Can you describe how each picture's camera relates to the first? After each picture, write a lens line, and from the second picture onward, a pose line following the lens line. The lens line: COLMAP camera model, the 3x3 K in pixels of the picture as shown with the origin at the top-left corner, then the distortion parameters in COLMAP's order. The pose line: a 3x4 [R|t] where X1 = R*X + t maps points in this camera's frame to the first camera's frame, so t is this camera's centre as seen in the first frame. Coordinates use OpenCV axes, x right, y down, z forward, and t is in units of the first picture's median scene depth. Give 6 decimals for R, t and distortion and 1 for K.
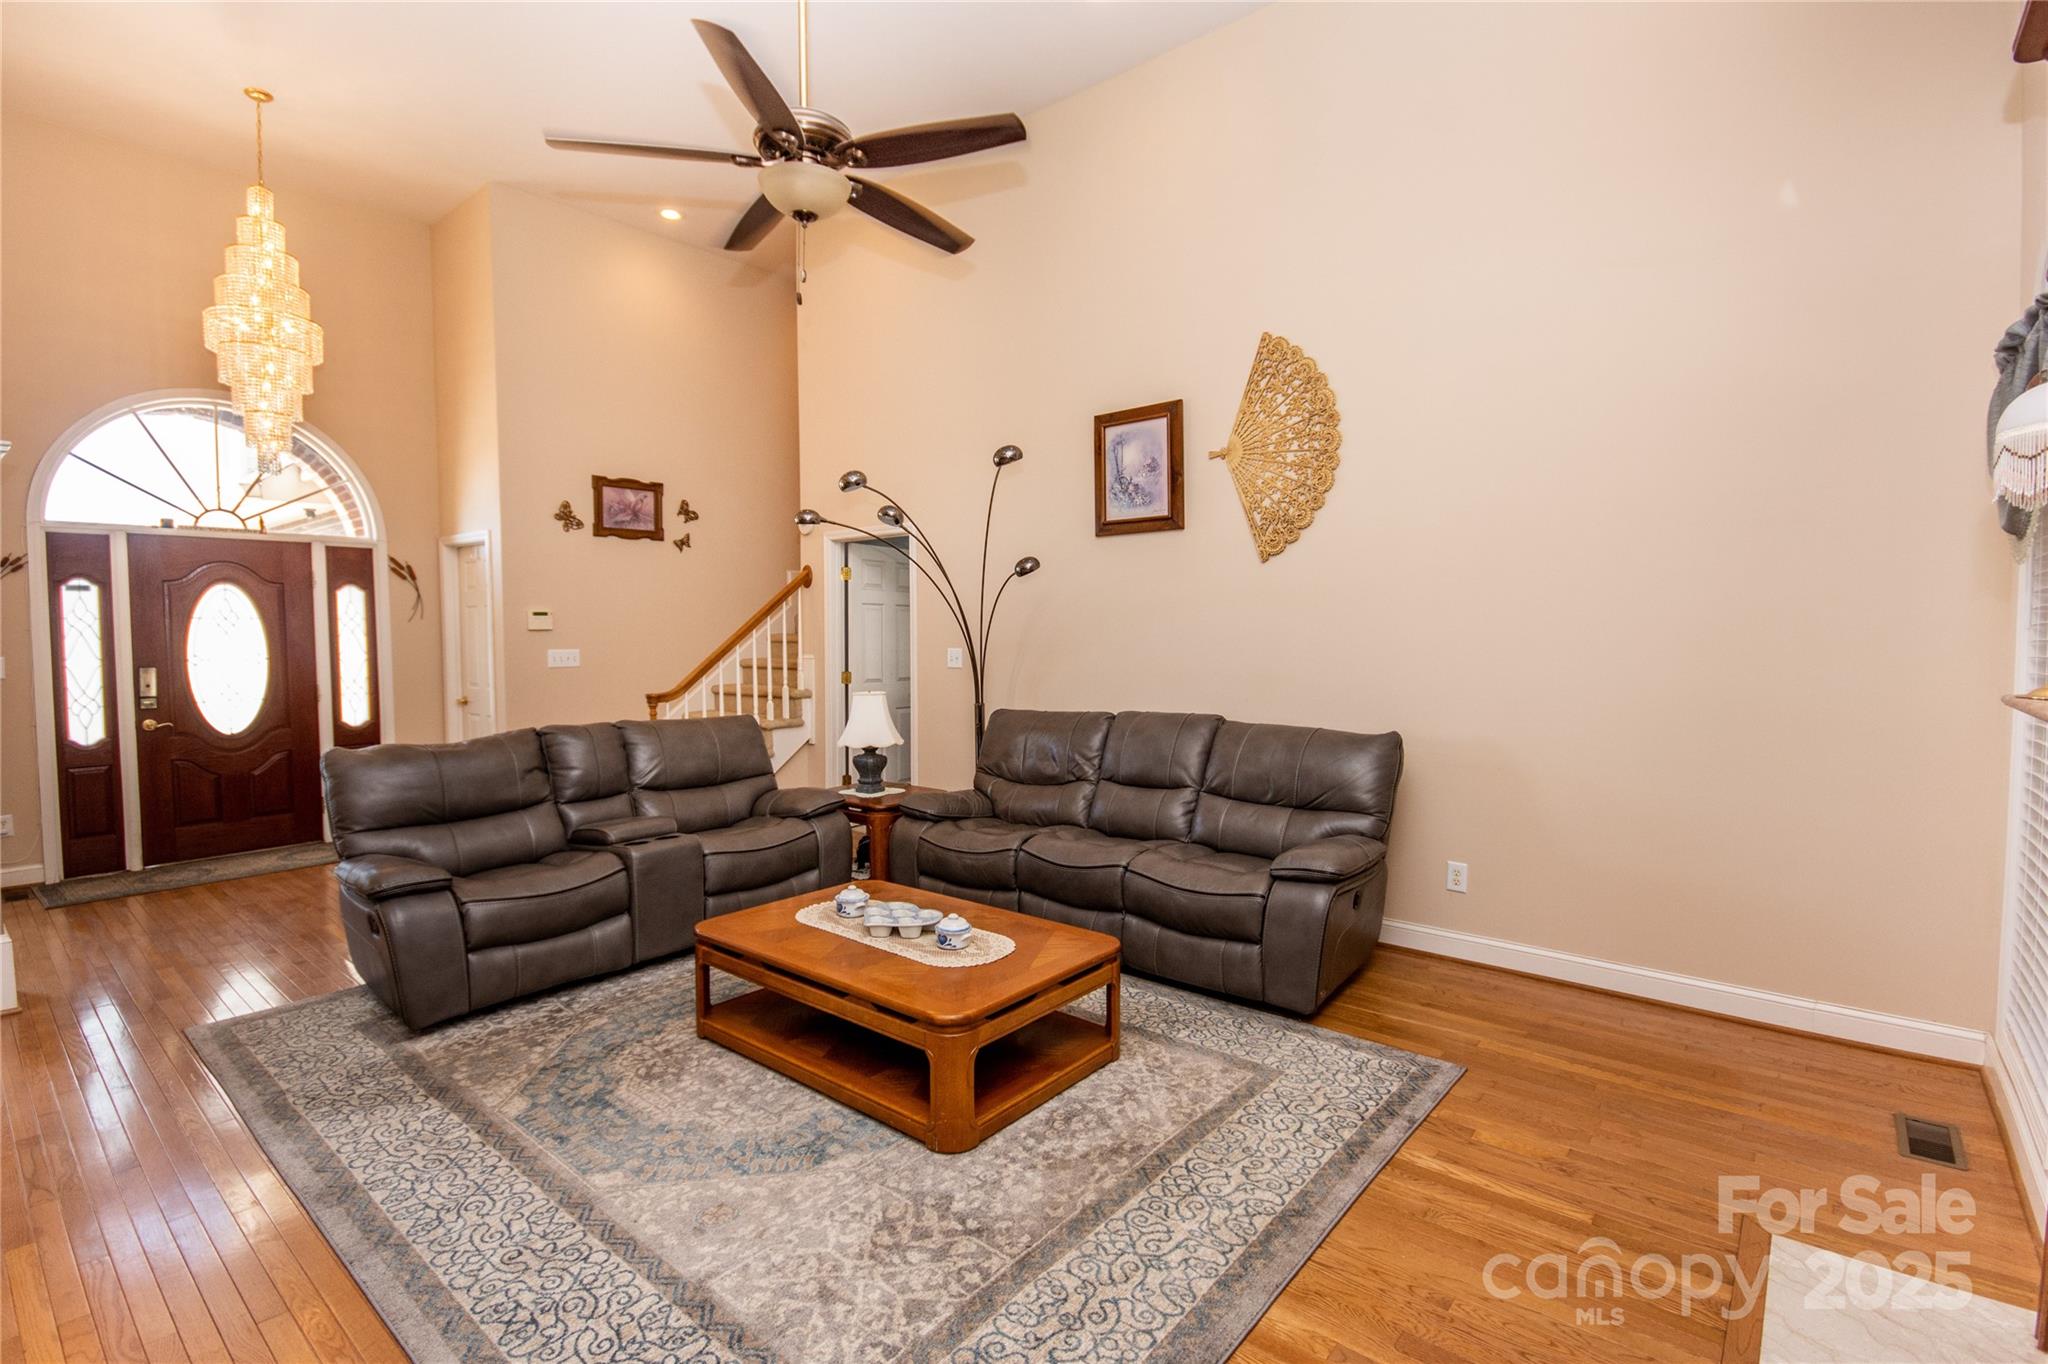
lens RADIAL K [[943.4, 0, 1035.7], [0, 943.4, 671.1], [0, 0, 1]] dist [-0.000156, -0.008791]
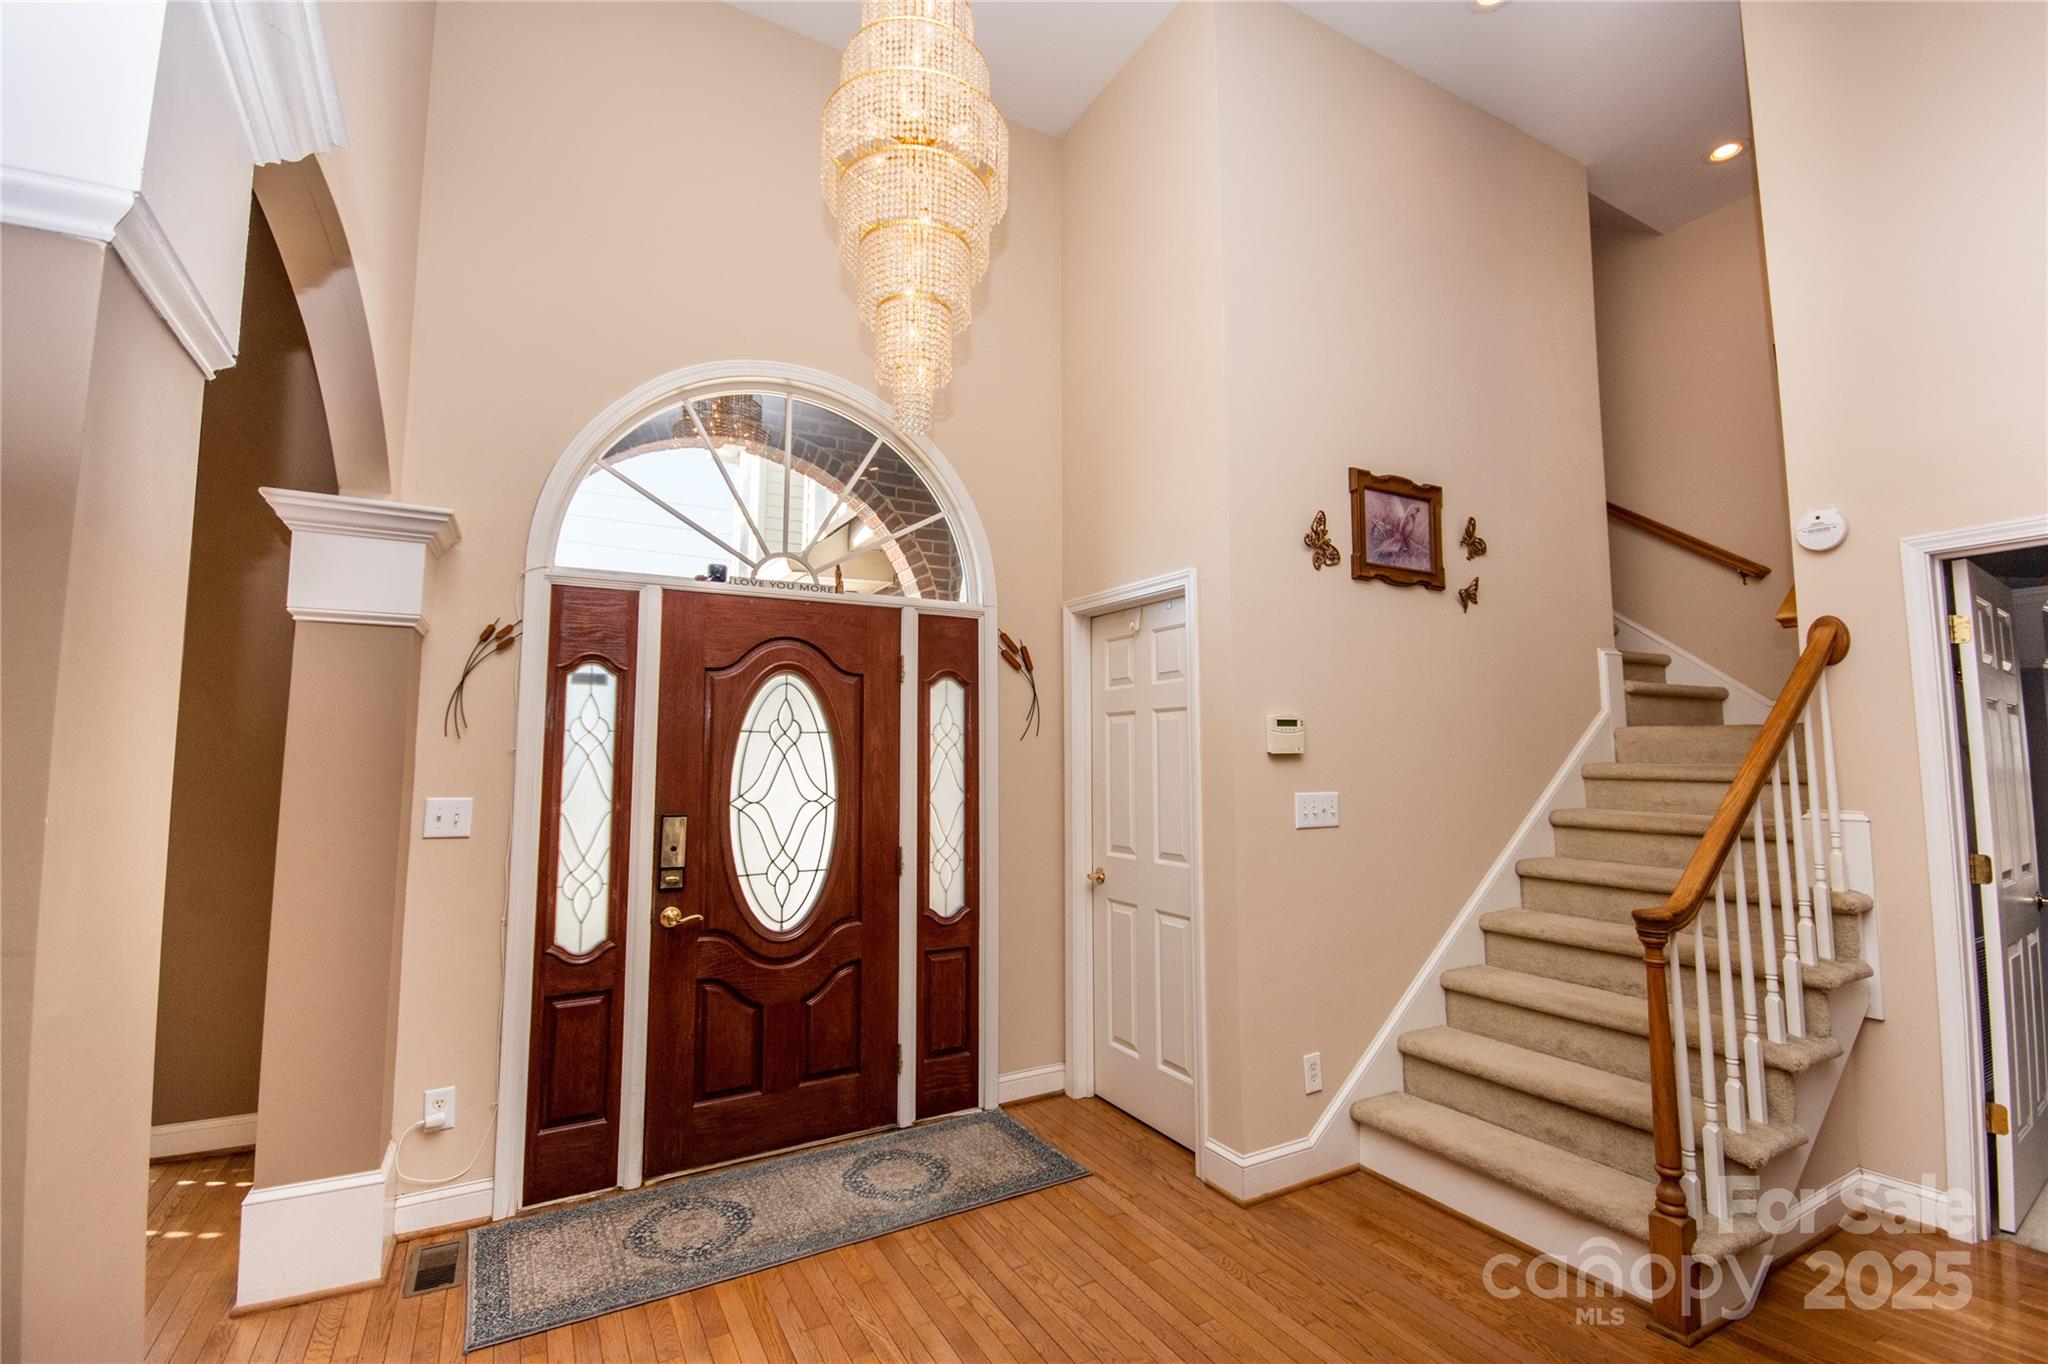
lens RADIAL K [[923.9, 0, 1025.1], [0, 923.9, 673.6], [0, 0, 1]] dist [-0.001252, -0.000097]
pose [[0.932879, -0.027370, -0.359148, -0.588947], [-0.021132, 0.991232, -0.130430, -0.022929], [0.359569, 0.129265, 0.924122, 0.588959]]
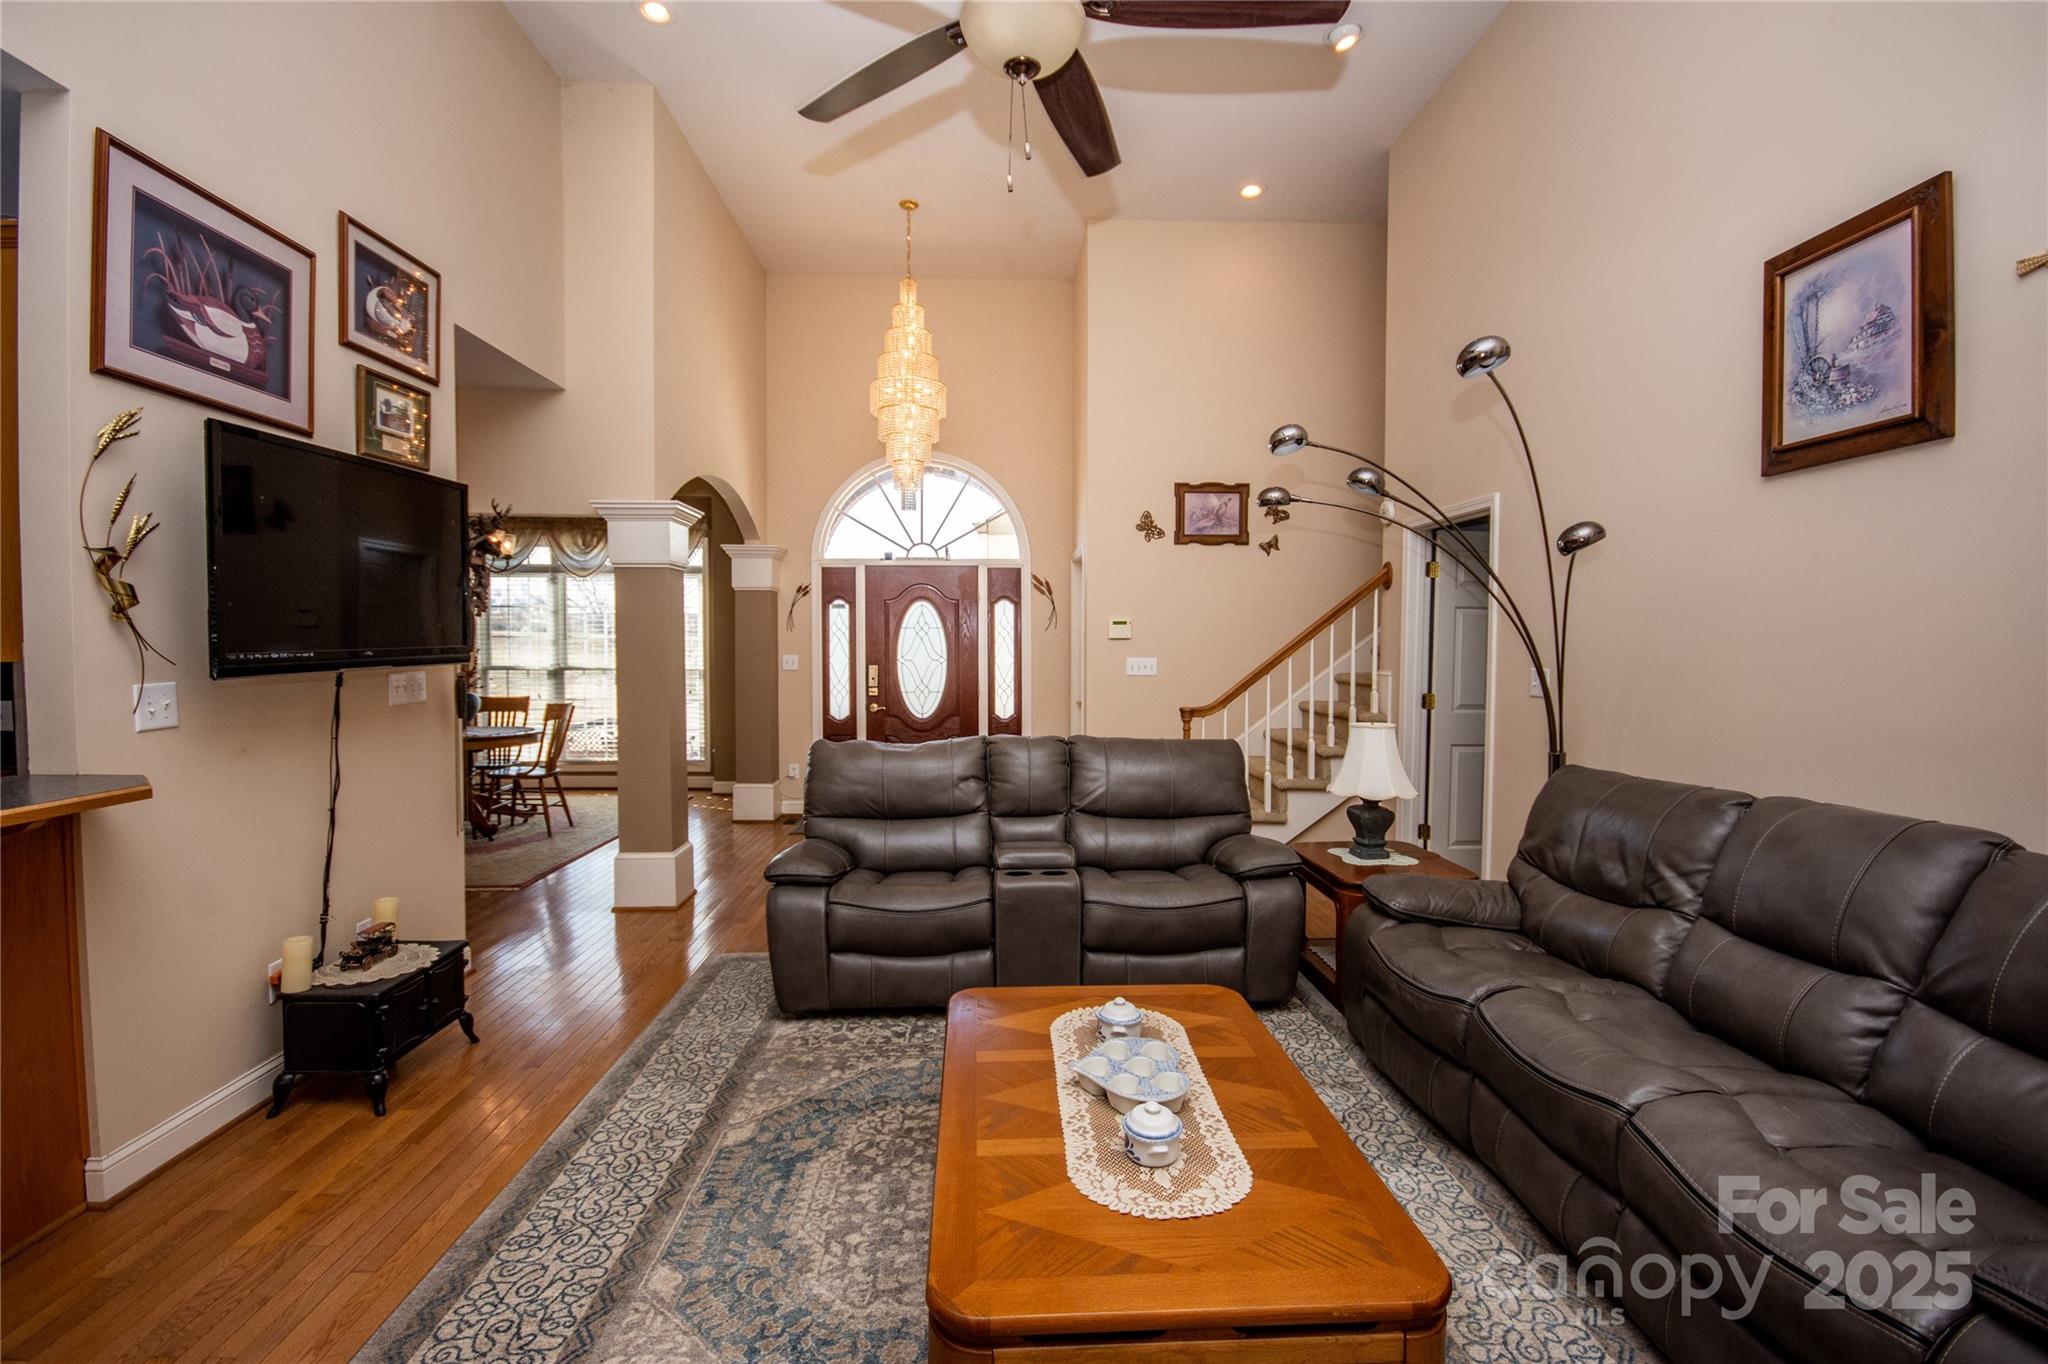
lens RADIAL K [[895.7, 0, 1030.0], [0, 895.7, 671.3], [0, 0, 1]] dist [-0.000950, -0.007325]
pose [[0.675748, 0.031900, -0.736443, 0.165345], [-0.038902, 0.999214, 0.007586, -0.014017], [0.736106, 0.023523, 0.676458, 0.325971]]
